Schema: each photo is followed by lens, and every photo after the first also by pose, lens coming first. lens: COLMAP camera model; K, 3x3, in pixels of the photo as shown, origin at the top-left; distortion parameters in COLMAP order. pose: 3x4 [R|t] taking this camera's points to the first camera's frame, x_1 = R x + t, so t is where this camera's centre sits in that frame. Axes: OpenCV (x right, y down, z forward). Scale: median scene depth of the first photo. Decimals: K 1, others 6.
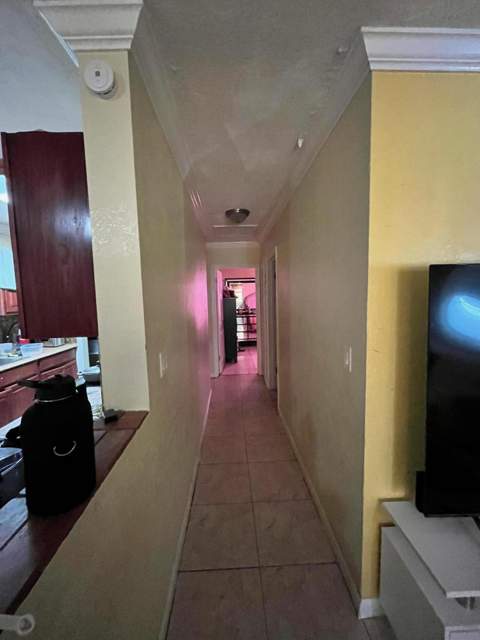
lens RADIAL K [[255.8, 0, 240.0], [0, 255.8, 320.0], [0, 0, 1]] dist [-0.000541, -0.000089]
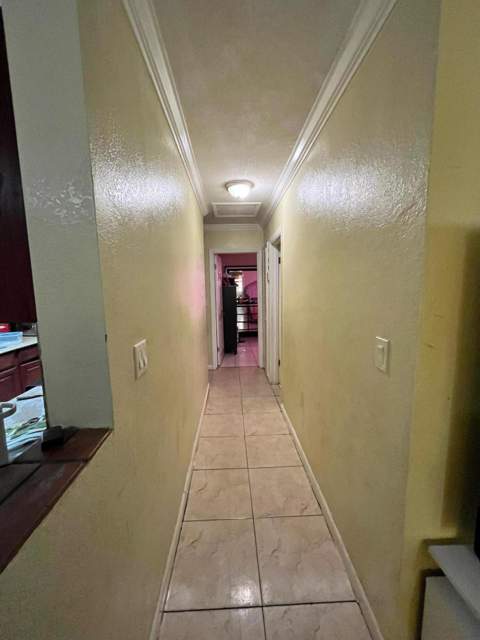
lens RADIAL K [[255.8, 0, 240.0], [0, 255.8, 320.0], [0, 0, 1]] dist [-0.000541, -0.000089]
pose [[0.999956, 0.009288, 0.000901, -0.003208], [-0.009314, 0.999295, 0.036365, 0.012522], [-0.000562, -0.036372, 0.999338, 0.140360]]
